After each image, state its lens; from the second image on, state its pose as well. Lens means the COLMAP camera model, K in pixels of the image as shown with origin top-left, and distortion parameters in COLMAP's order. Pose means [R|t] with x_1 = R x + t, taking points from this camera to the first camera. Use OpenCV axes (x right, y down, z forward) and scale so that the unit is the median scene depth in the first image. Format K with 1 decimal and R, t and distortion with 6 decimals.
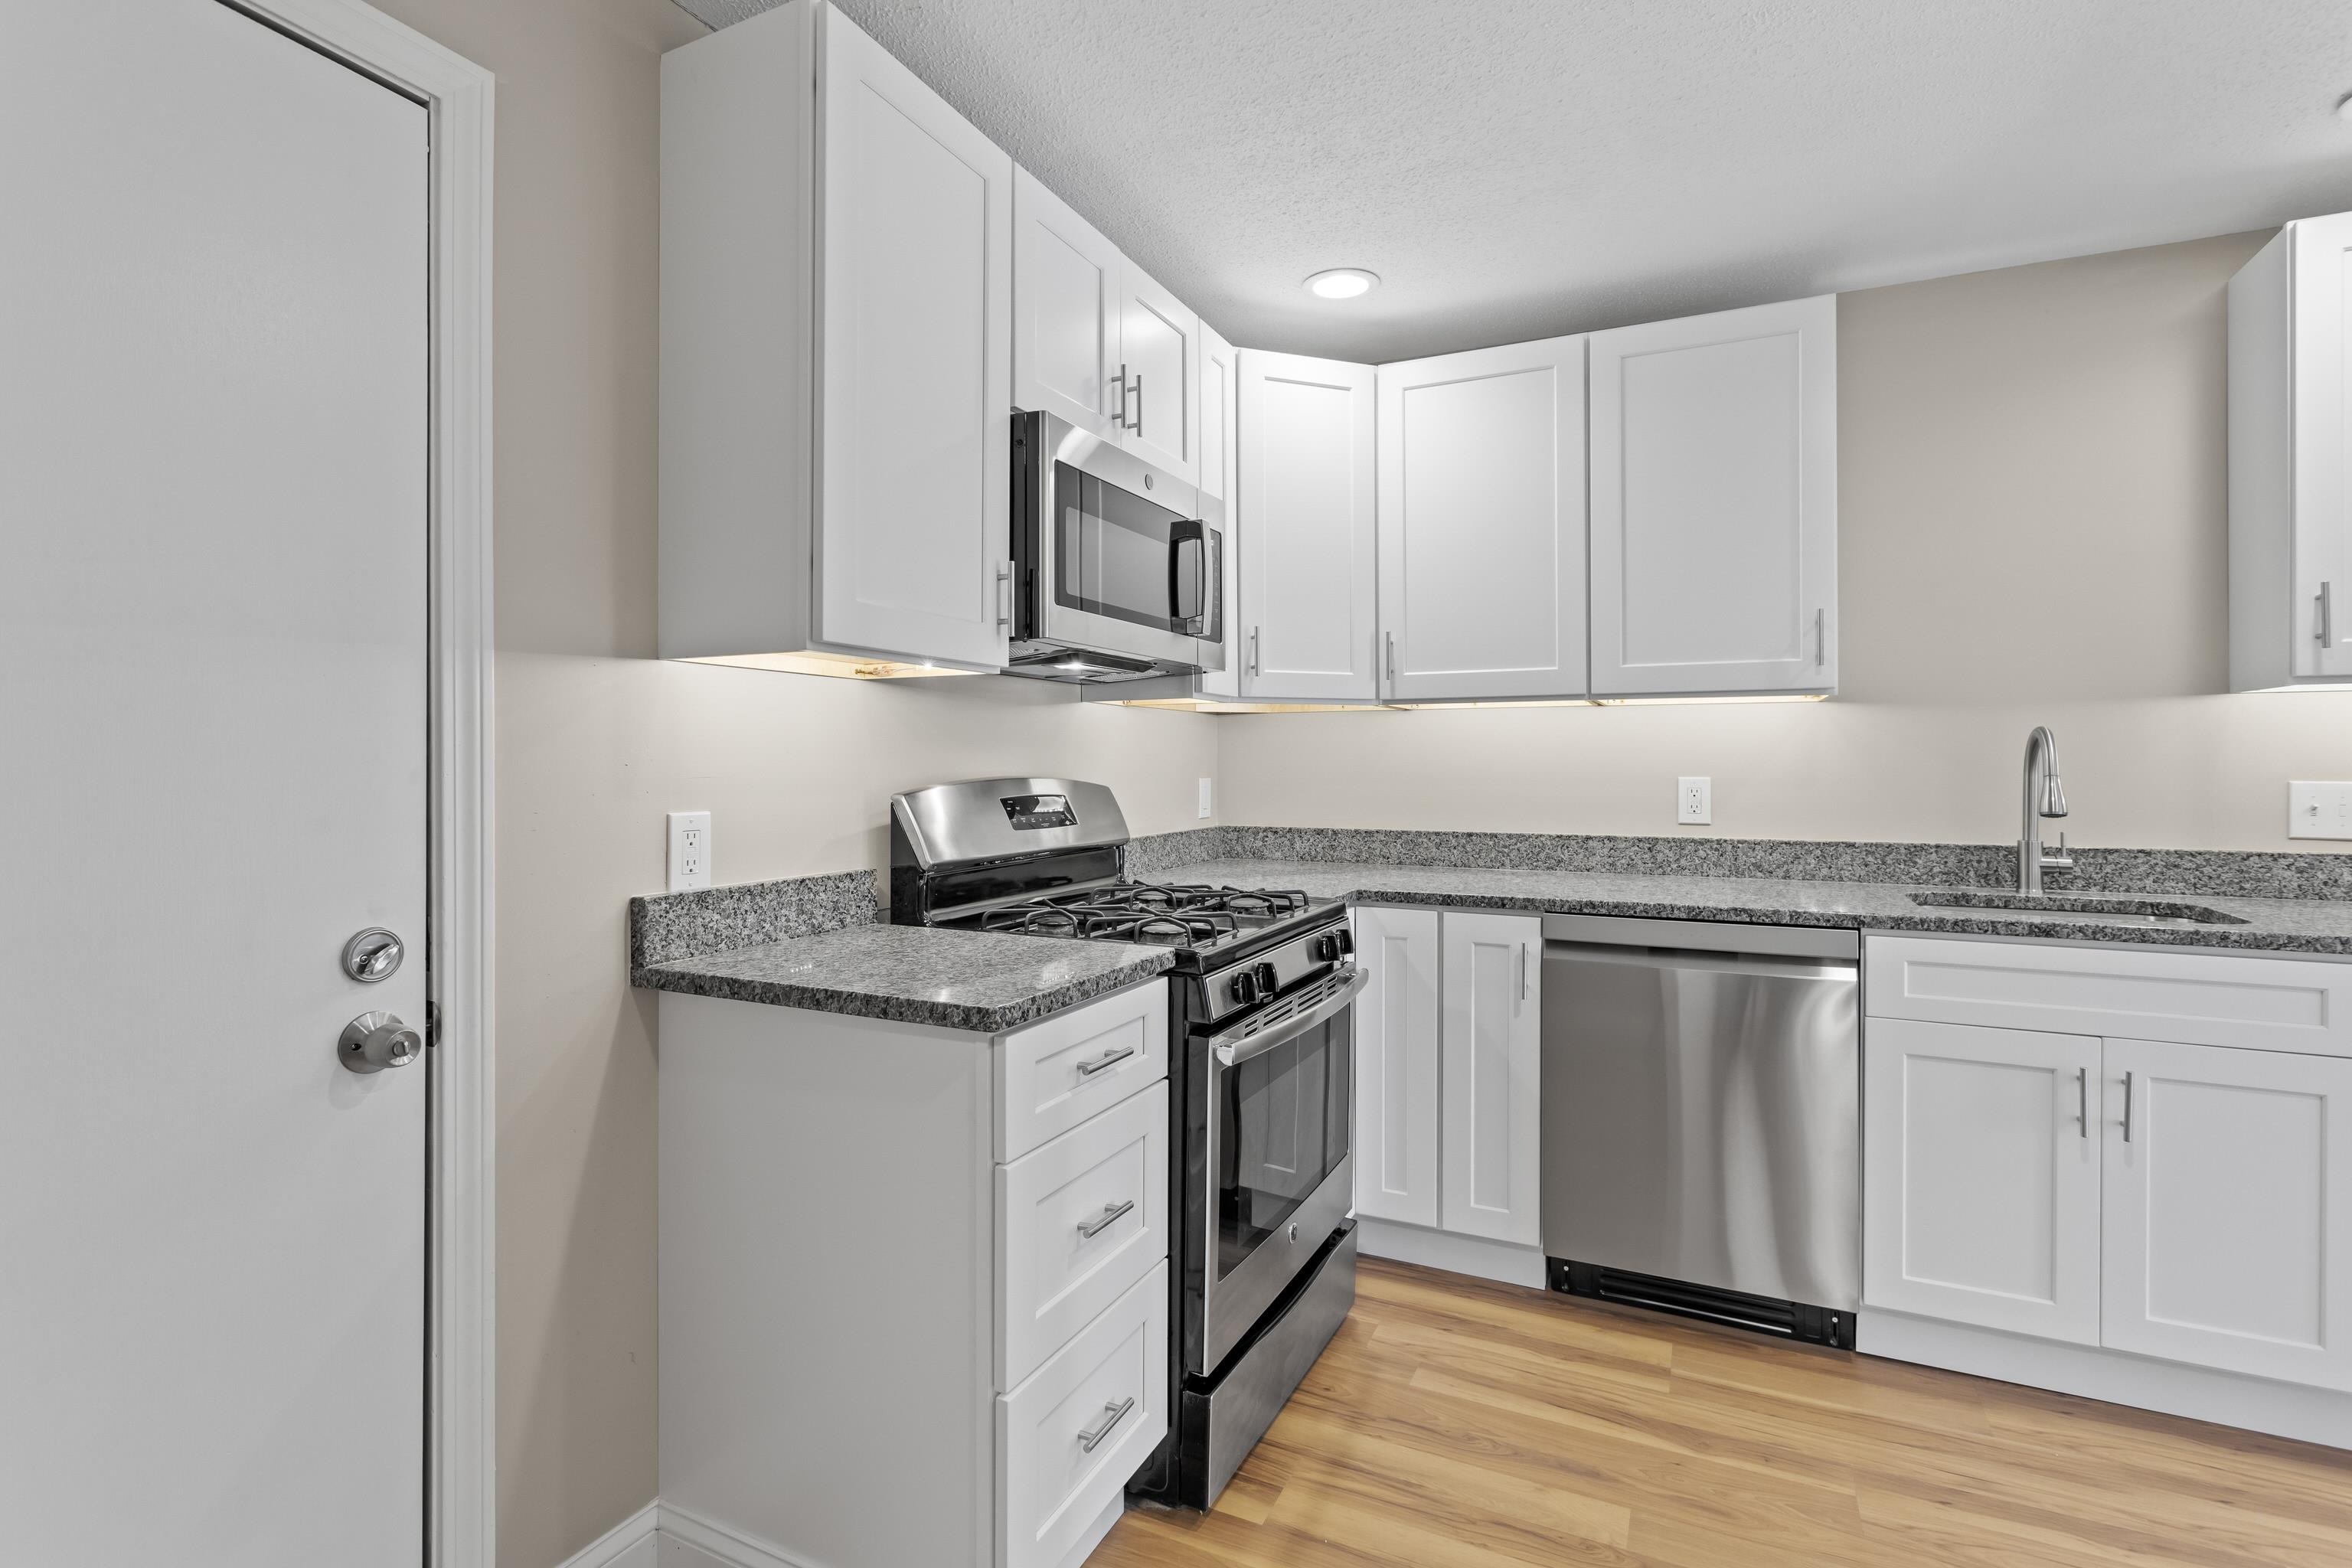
lens RADIAL K [[1111.9, 0, 1199.9], [0, 1111.9, 758.2], [0, 0, 1]] dist [-0.001489, 0.001980]
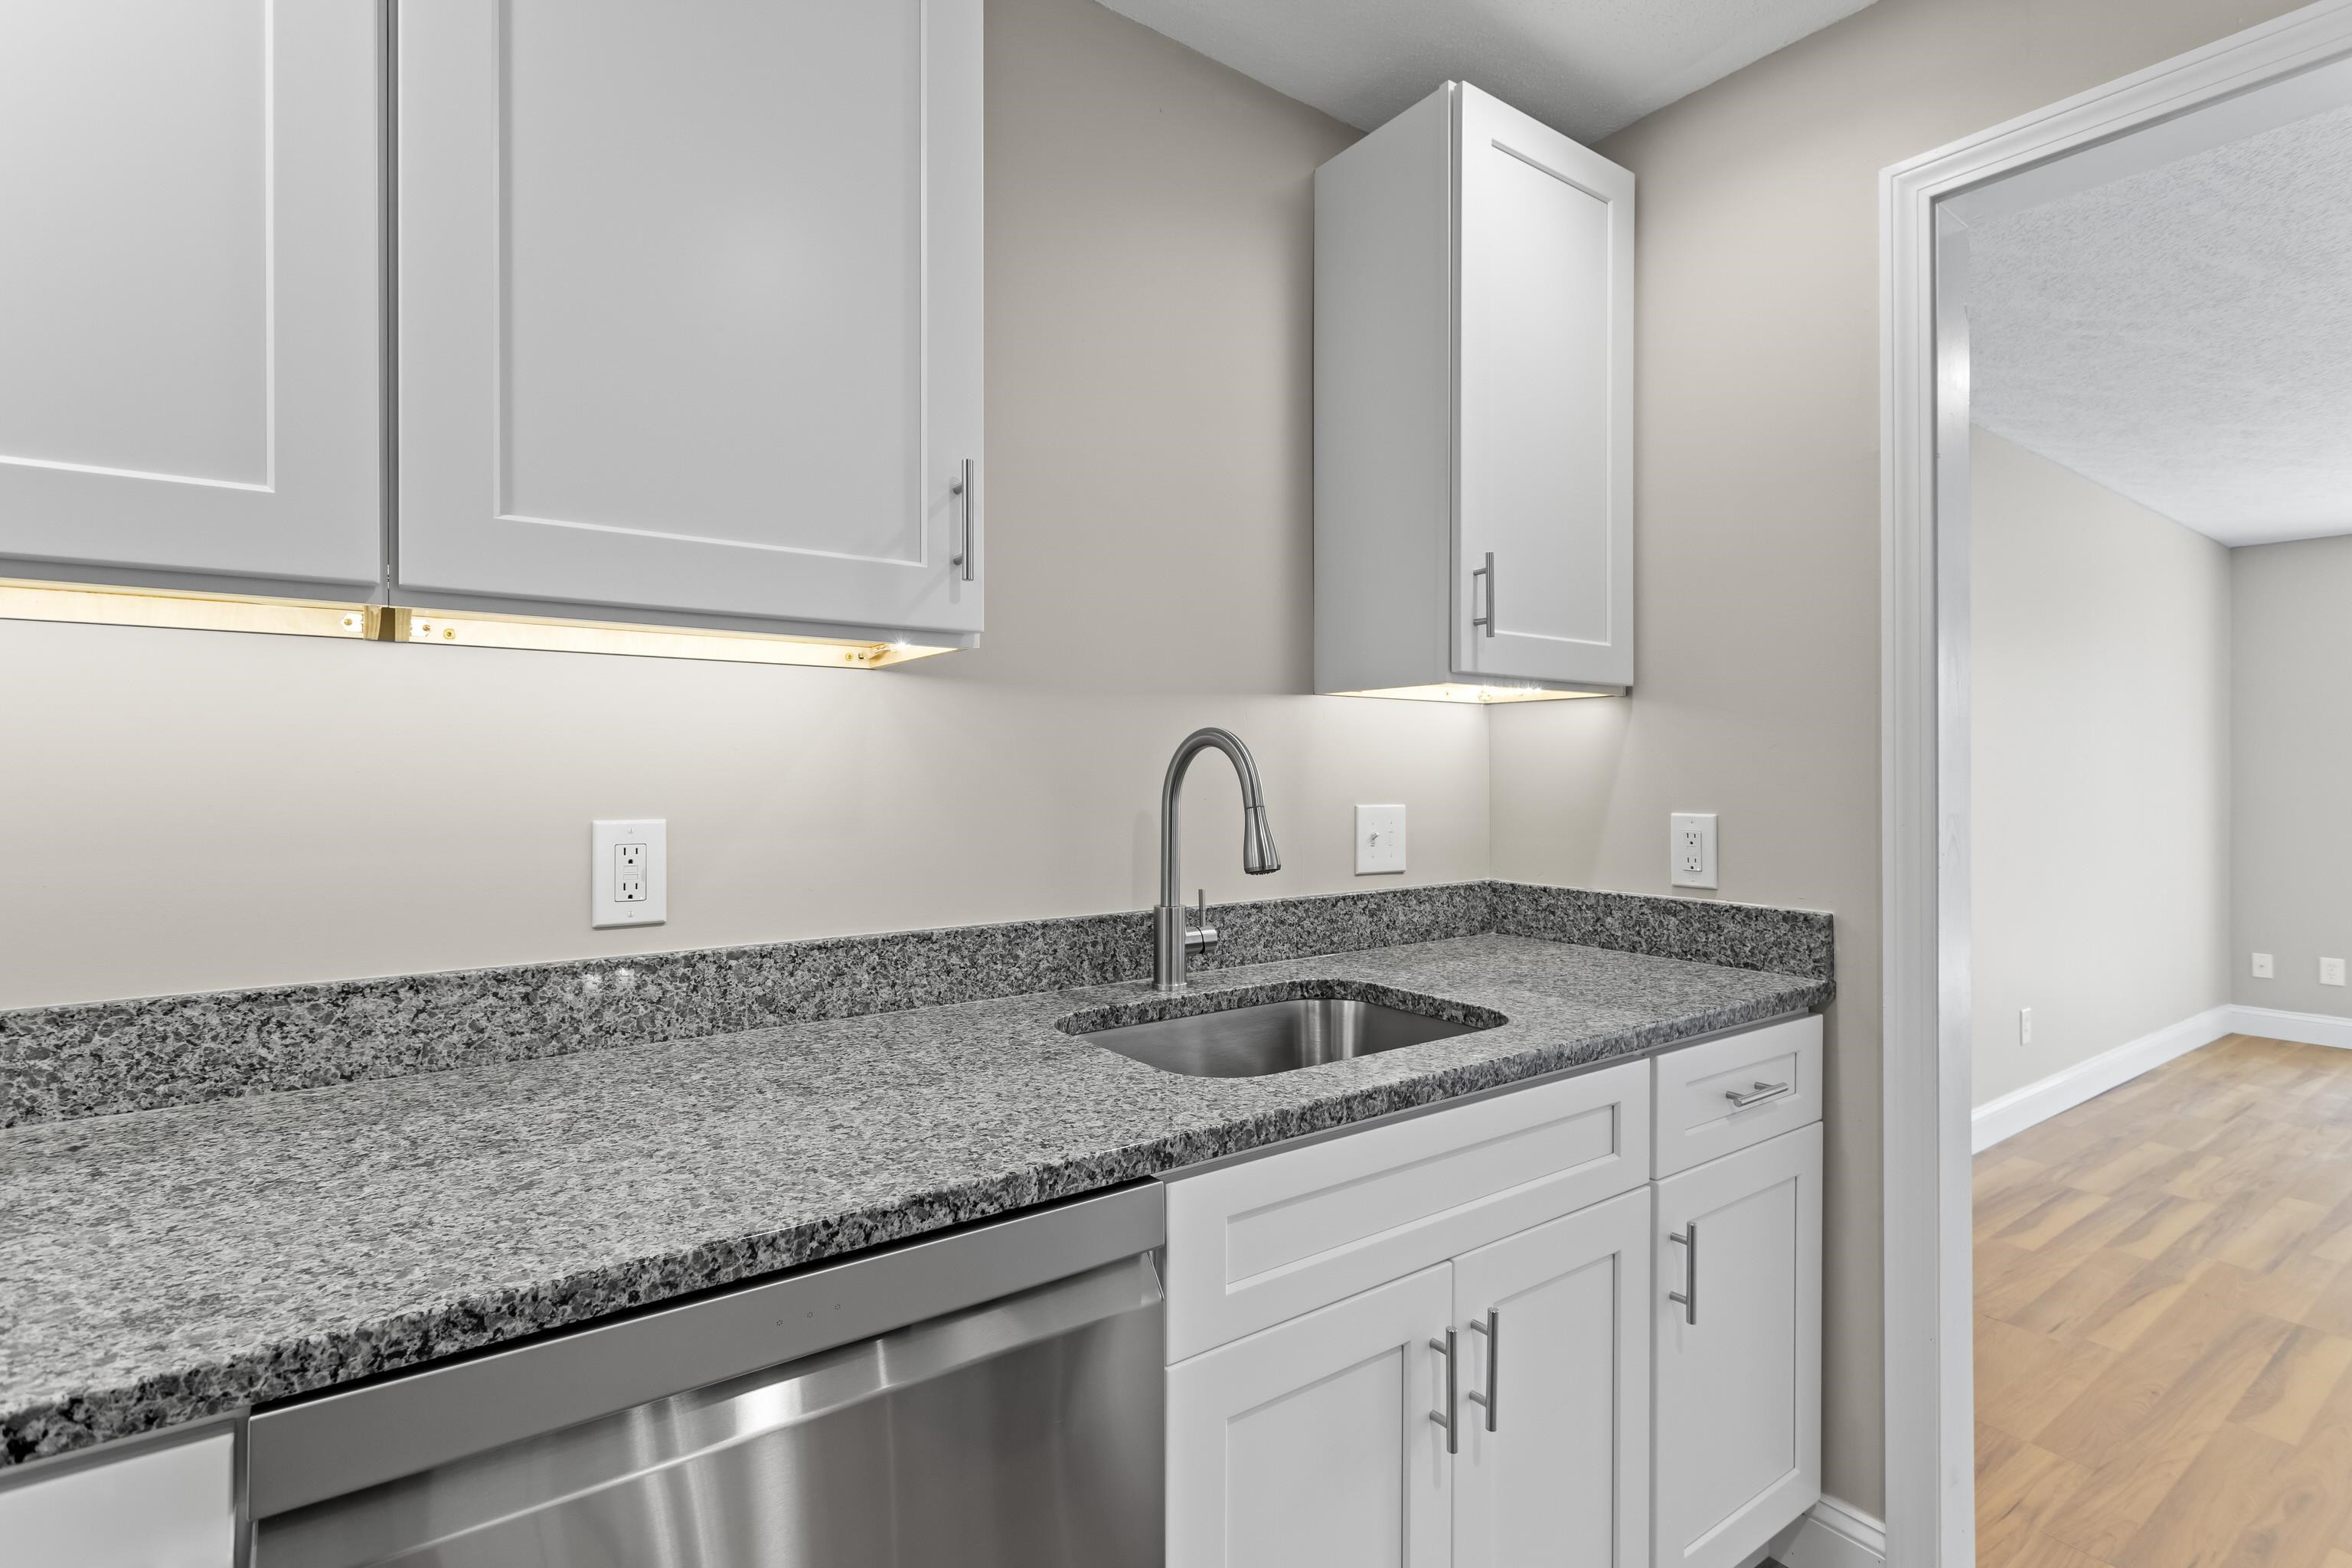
lens RADIAL K [[1111.9, 0, 1183.1], [0, 1111.9, 773.5], [0, 0, 1]] dist [-0.001489, 0.001980]
pose [[0.487273, 0.001349, 0.873249, 0.205479], [-0.002892, 0.999996, 0.000069, -0.002691], [-0.873245, -0.002559, 0.487275, 0.737724]]
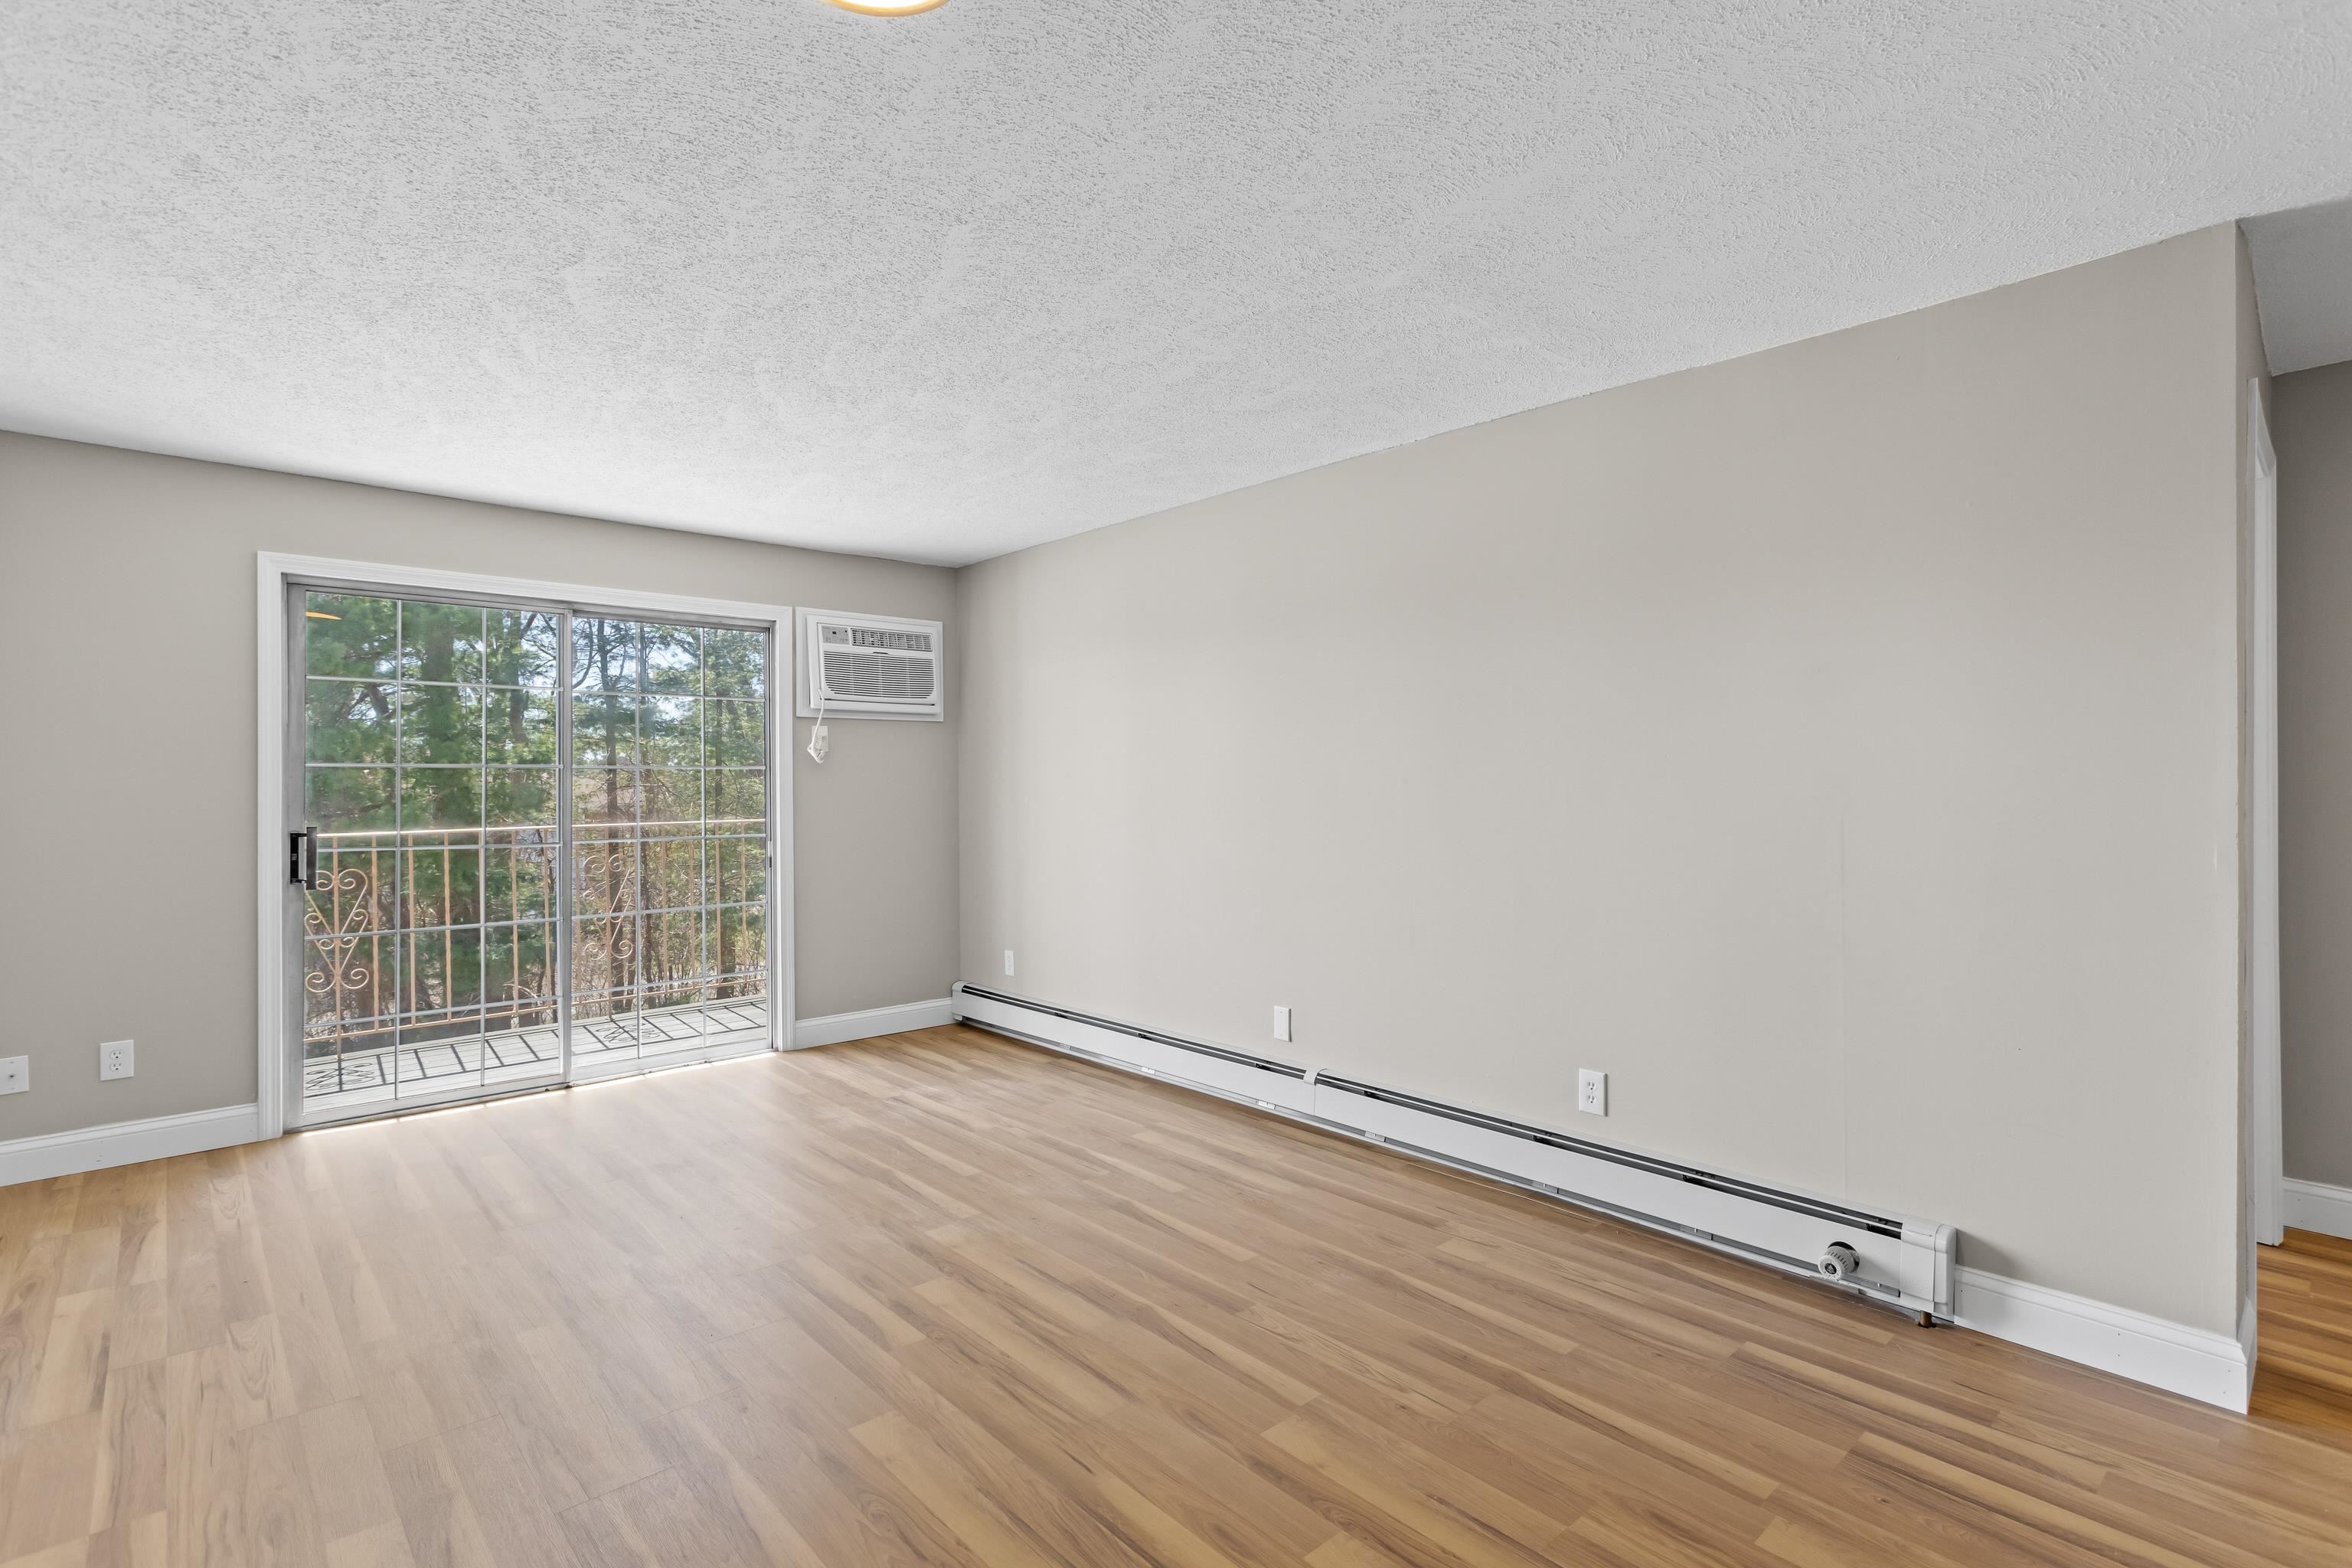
lens RADIAL K [[1111.9, 0, 1195.8], [0, 1111.9, 783.6], [0, 0, 1]] dist [-0.001489, 0.001980]
pose [[-0.925605, 0.001225, 0.378488, 1.243825], [0.002676, 0.999991, 0.003307, -0.006137], [-0.378481, 0.004074, -0.925600, 0.695047]]
